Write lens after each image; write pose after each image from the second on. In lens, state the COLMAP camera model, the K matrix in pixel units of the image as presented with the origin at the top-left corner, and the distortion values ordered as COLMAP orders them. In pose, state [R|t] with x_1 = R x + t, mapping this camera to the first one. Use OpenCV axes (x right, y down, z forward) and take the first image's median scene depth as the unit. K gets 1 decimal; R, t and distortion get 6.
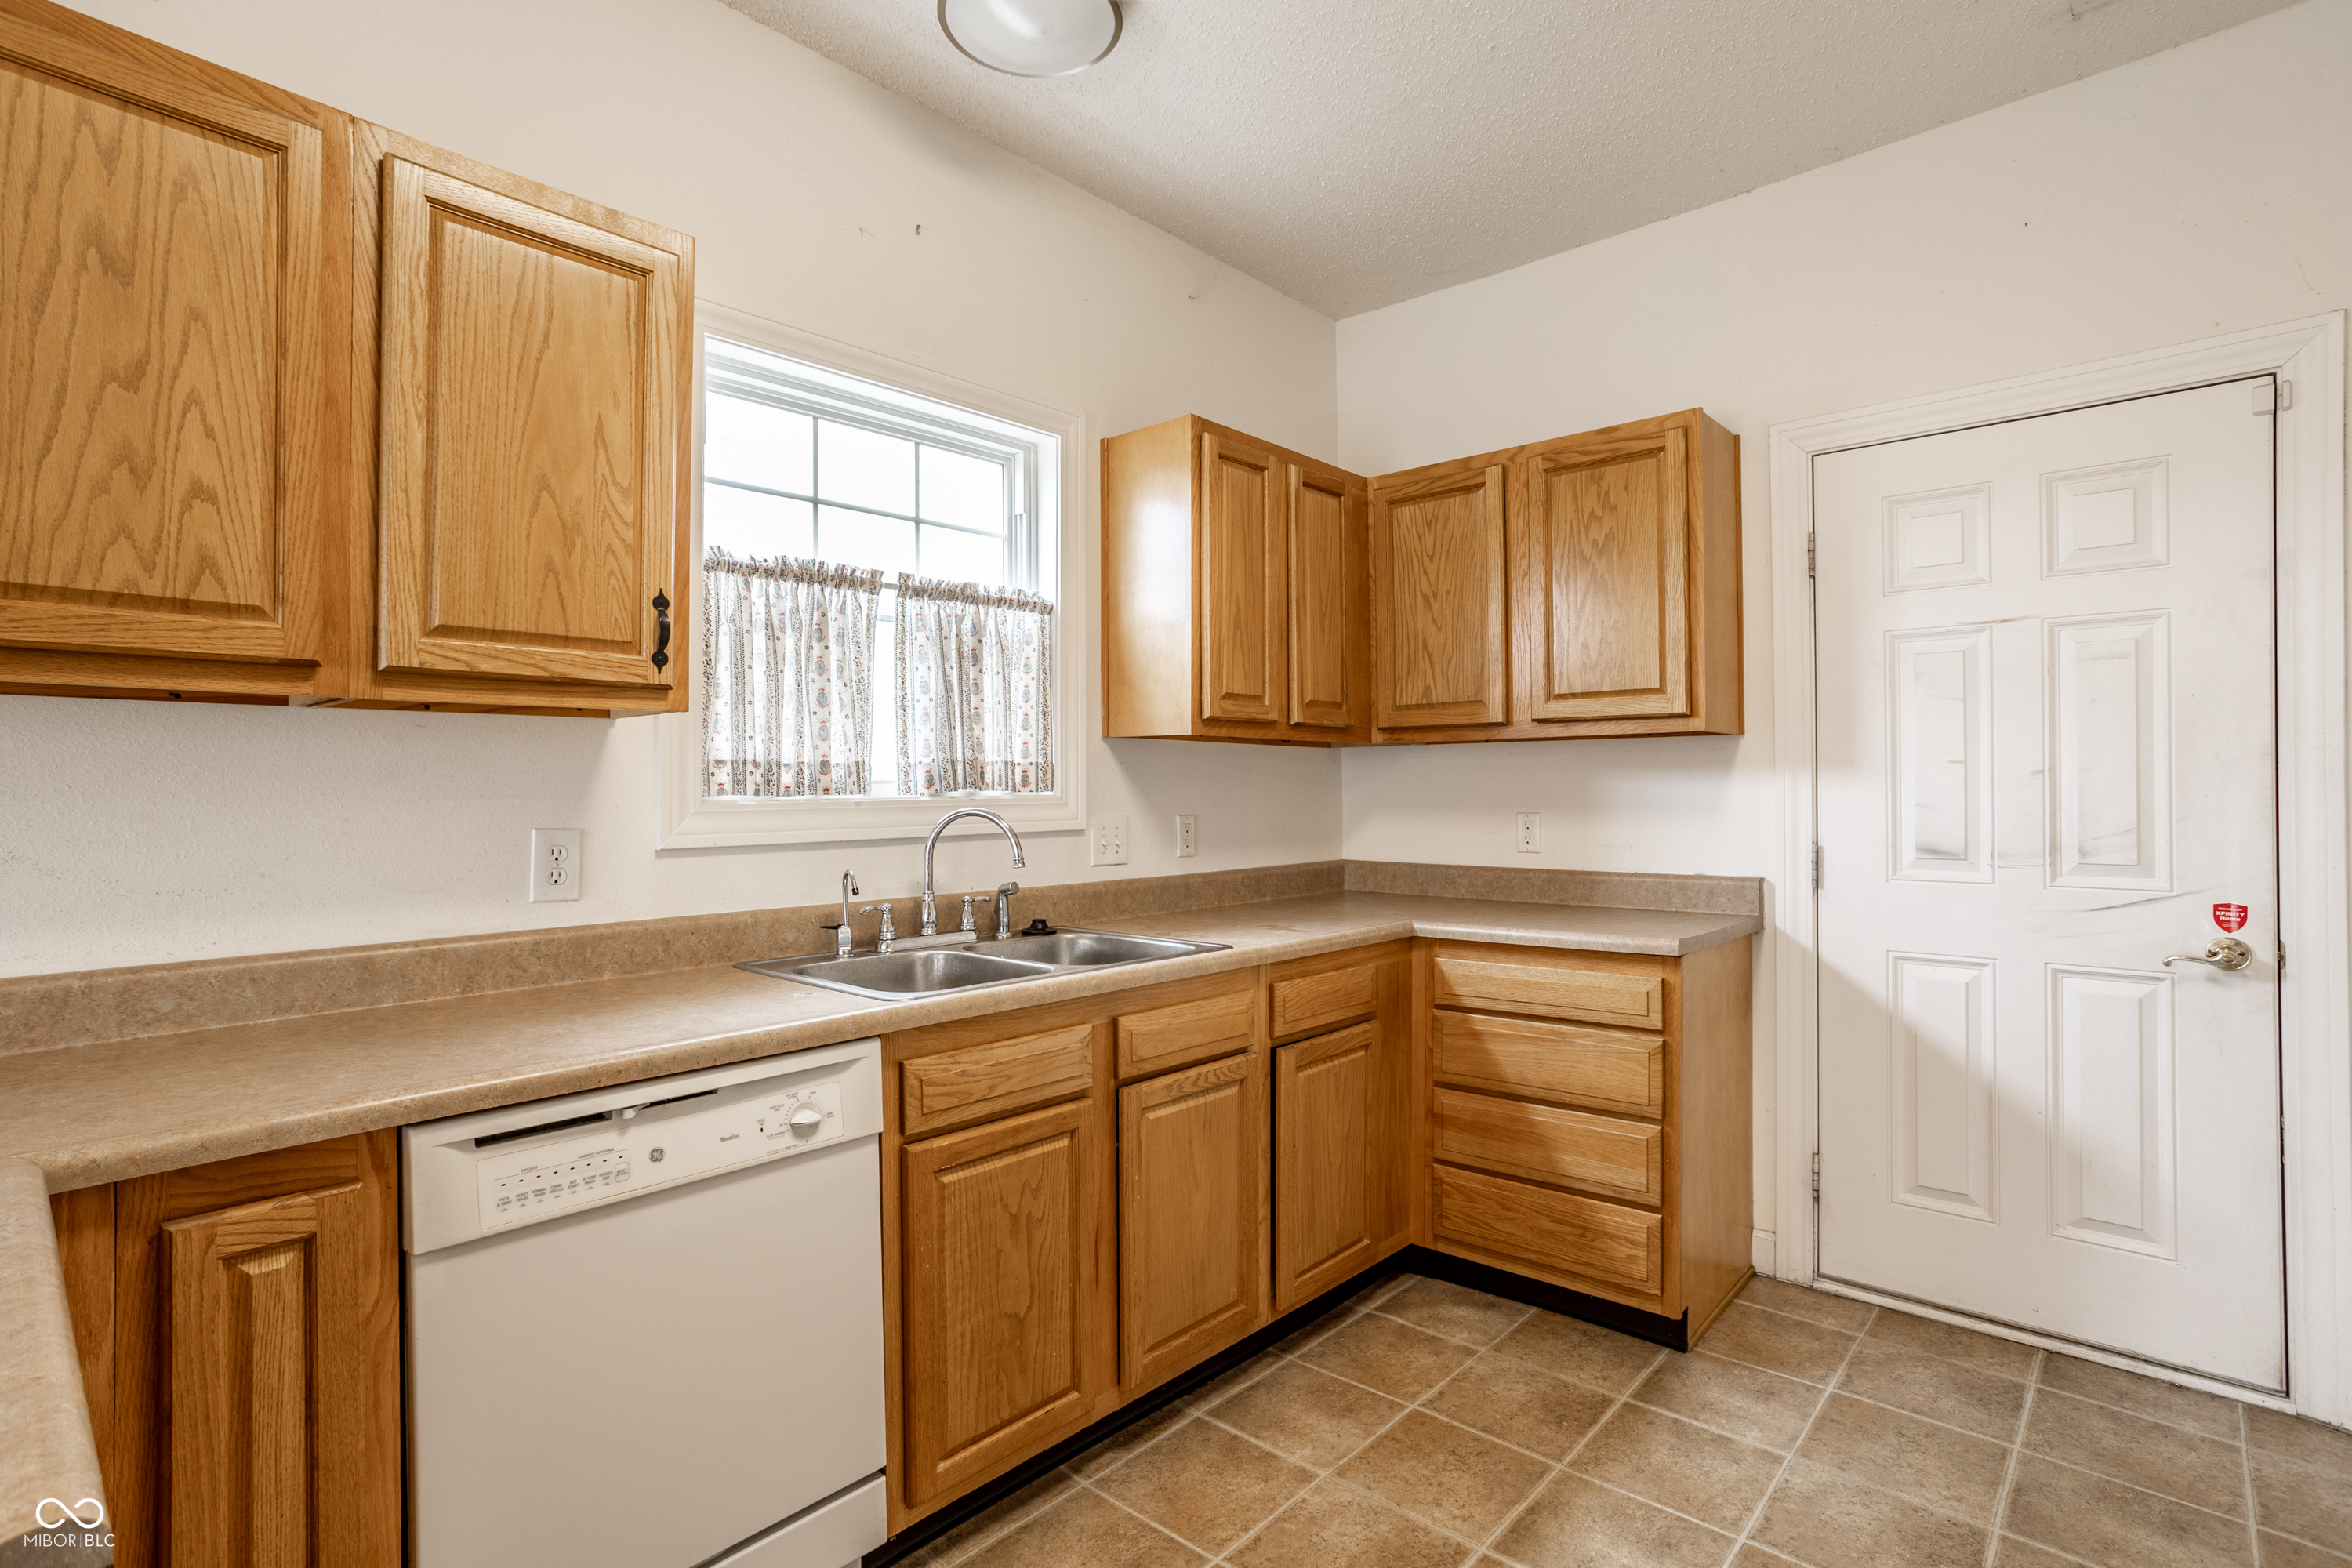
lens RADIAL K [[1127.5, 0, 1132.3], [0, 1127.5, 781.1], [0, 0, 1]] dist [-0.046074, 0.018673]
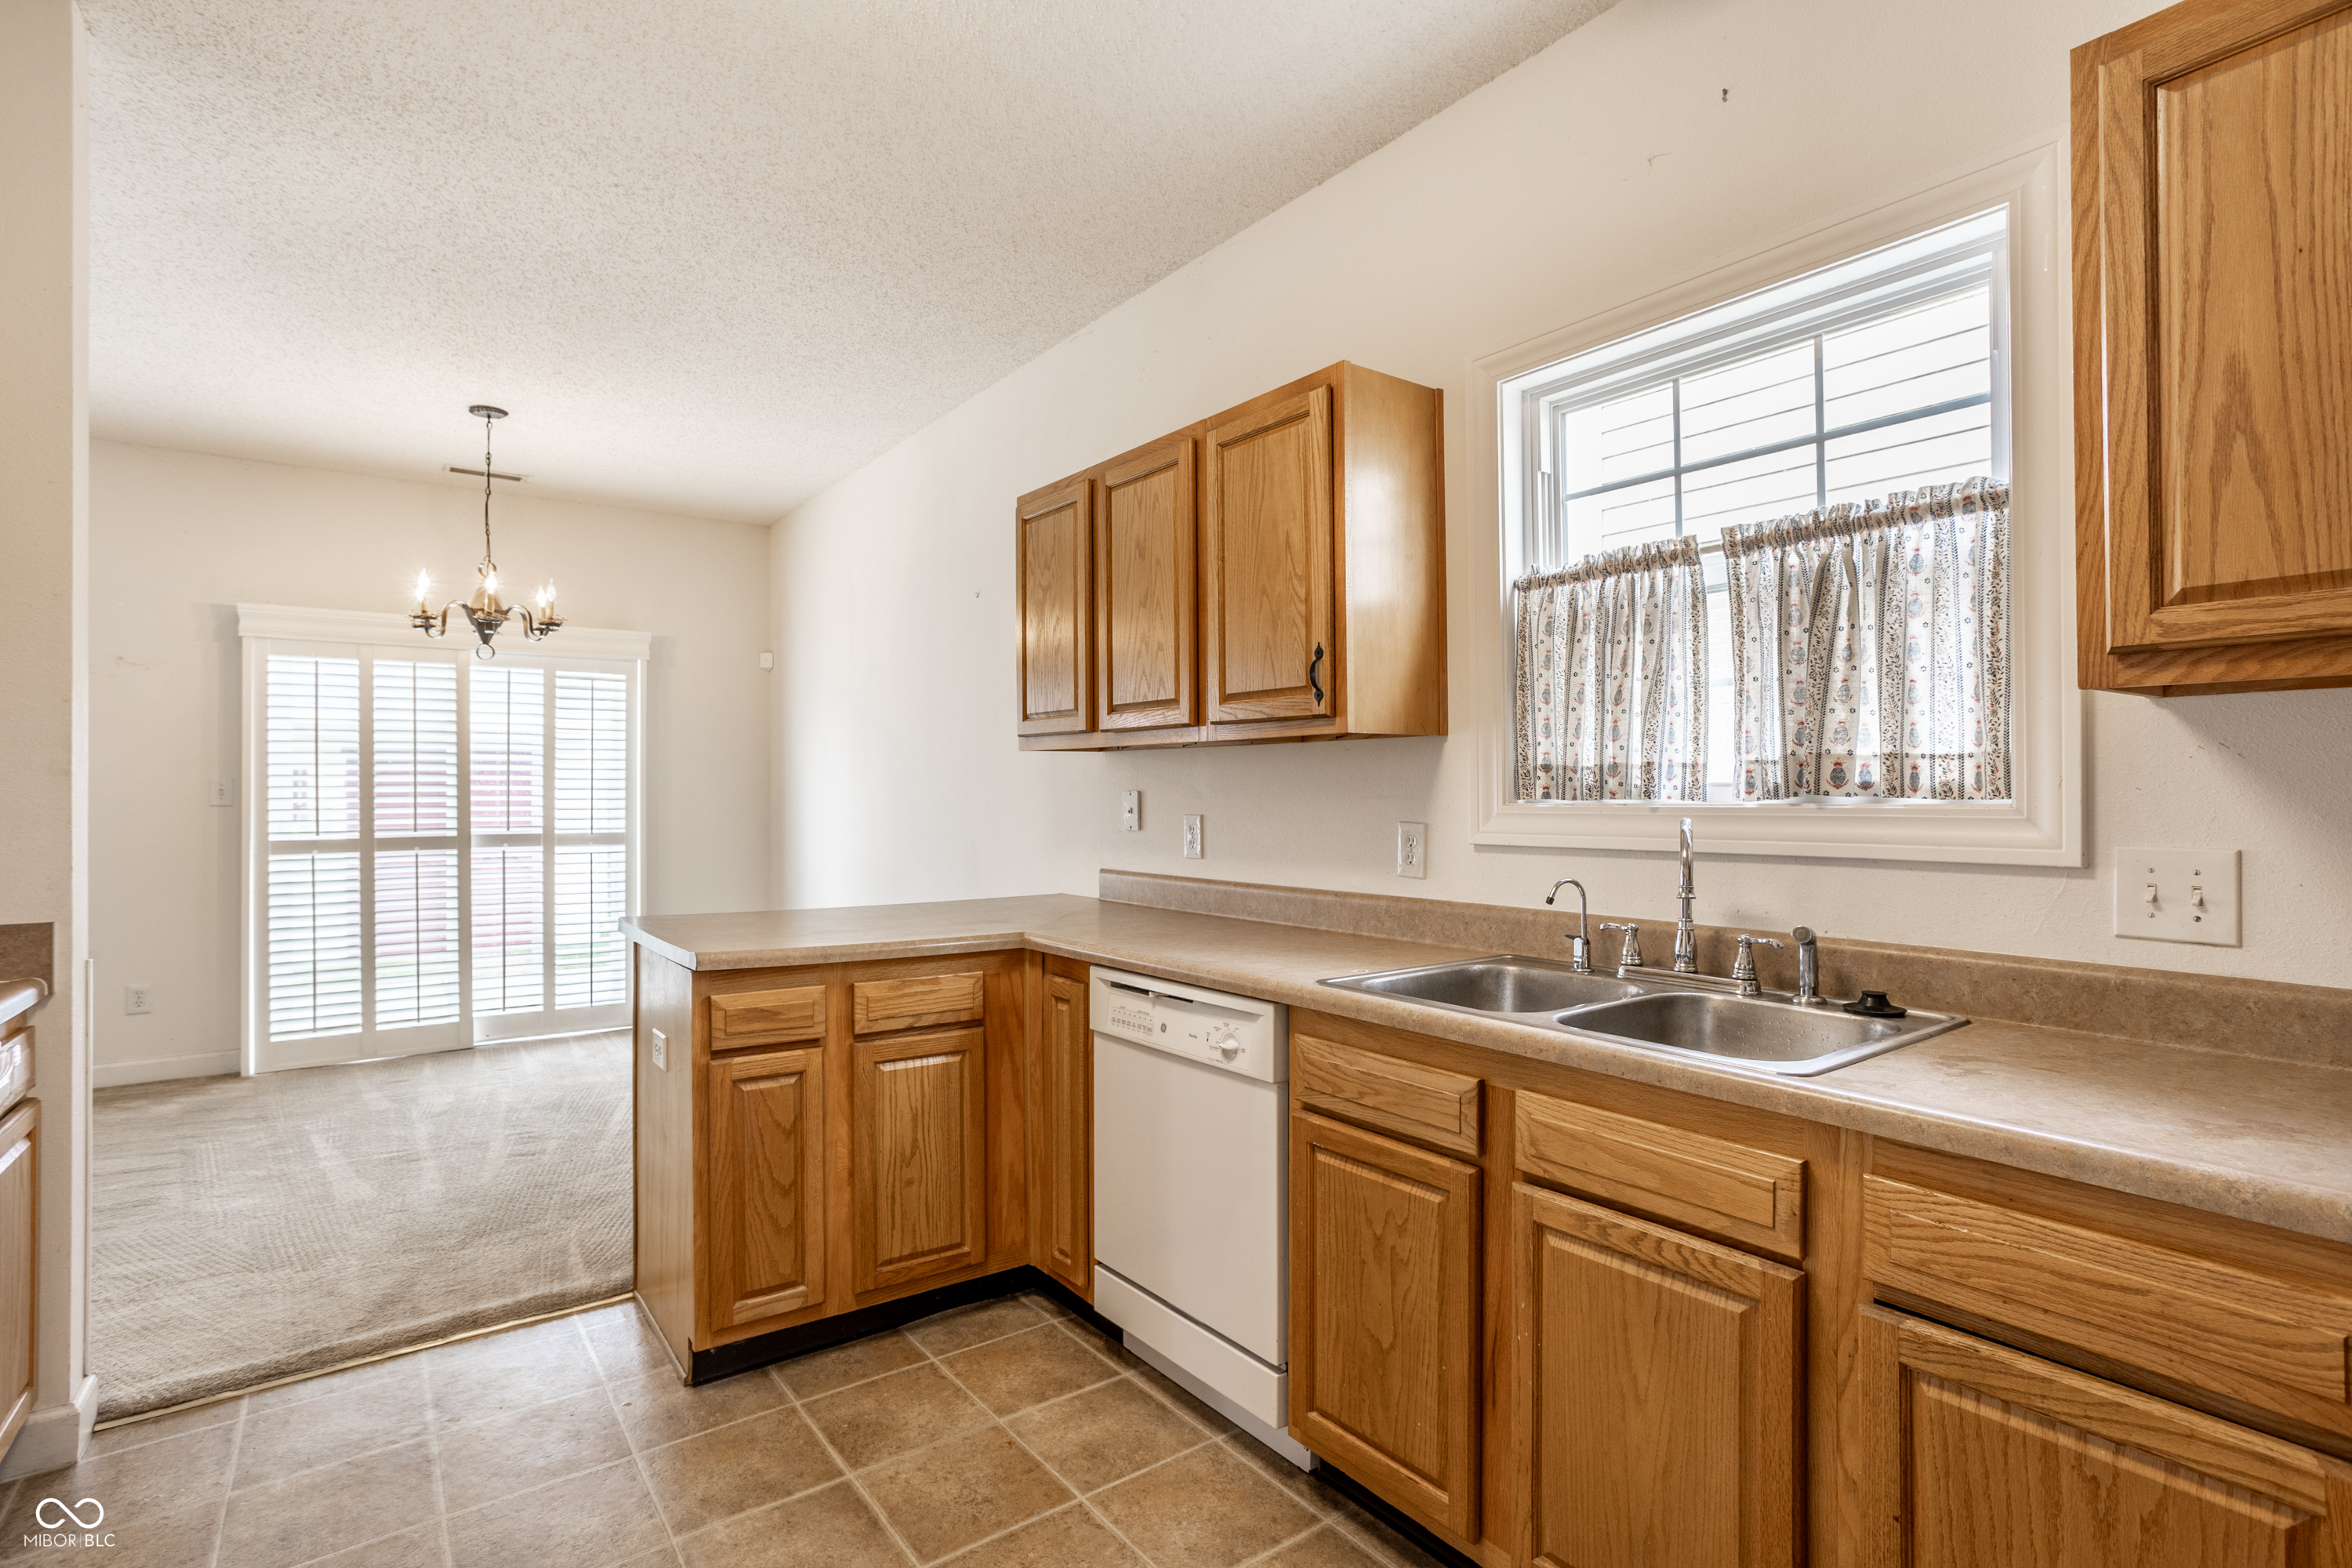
lens RADIAL K [[1127.5, 0, 1176.9], [0, 1127.5, 777.8], [0, 0, 1]] dist [-0.046074, 0.018673]
pose [[-0.164584, -0.005431, -0.986348, 0.659723], [0.009941, 0.999925, -0.007165, -0.002772], [0.986313, -0.010985, -0.164517, 0.744985]]
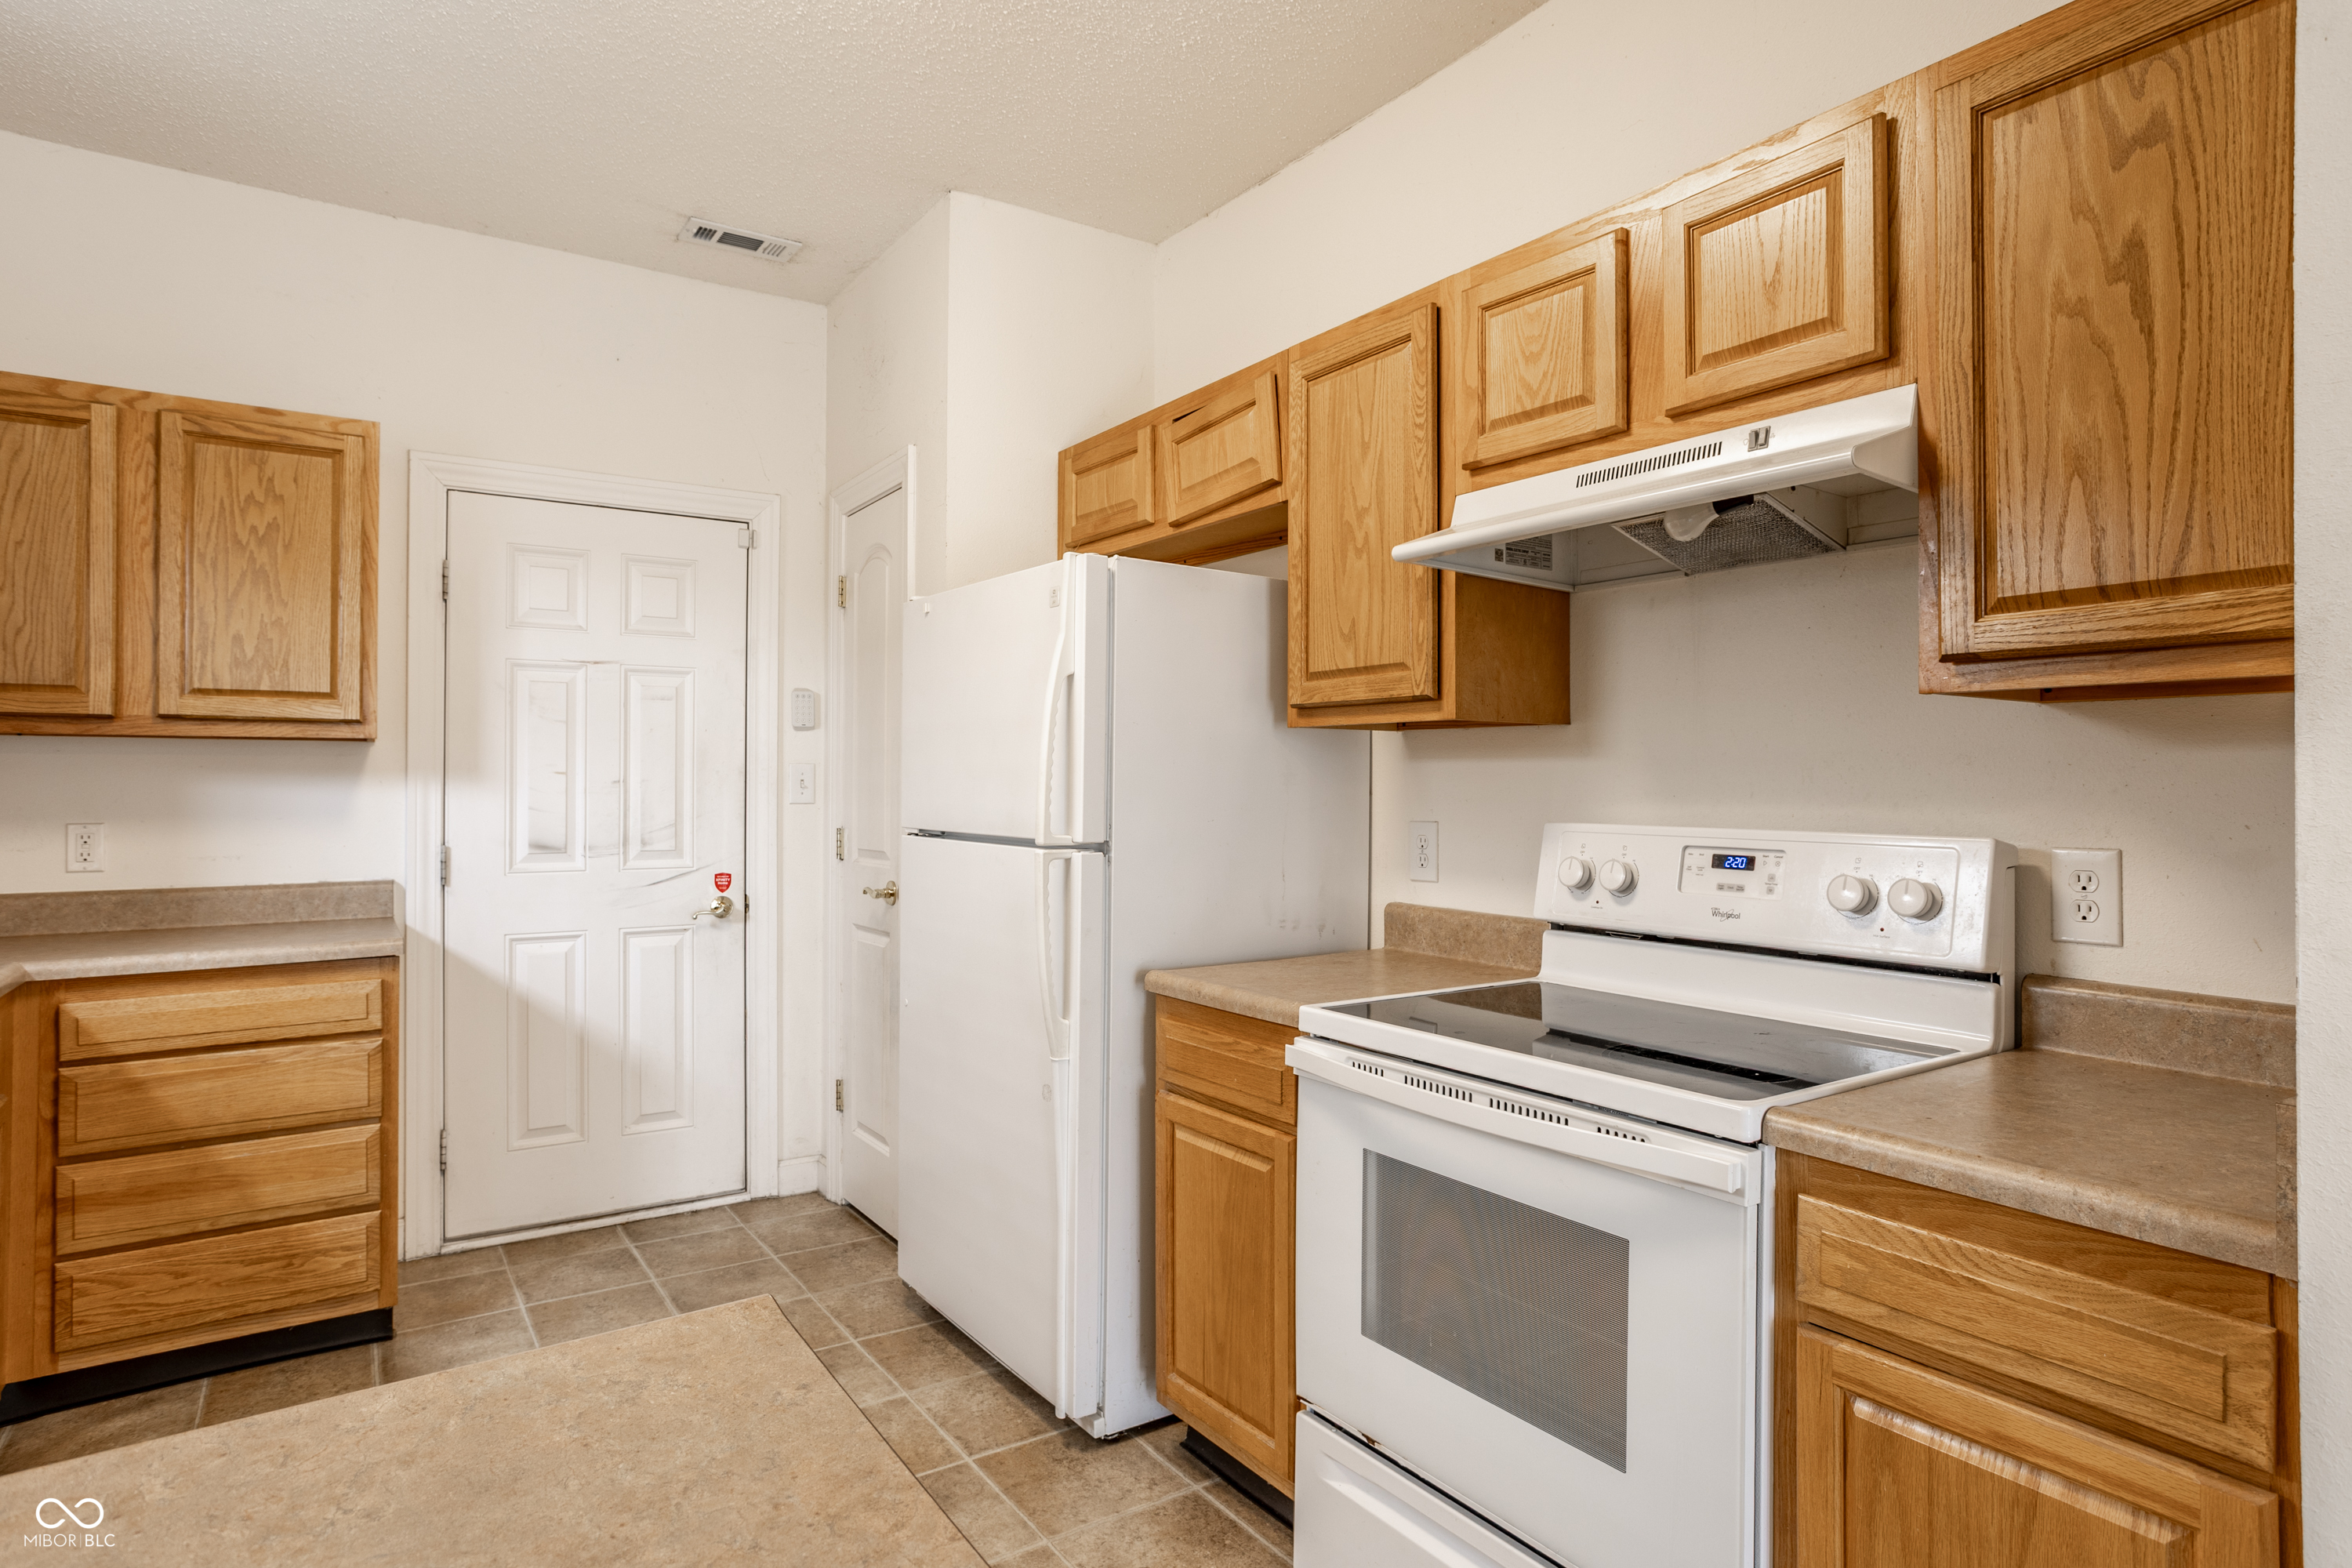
lens RADIAL K [[1279.2, 0, 1183.5], [0, 1279.2, 777.0], [0, 0, 1]] dist [-0.038070, 0.017331]
pose [[0.214166, 0.012607, 0.976716, -0.496163], [-0.008227, 0.999905, -0.011103, -0.003040], [-0.976763, -0.005657, 0.214250, 0.025425]]
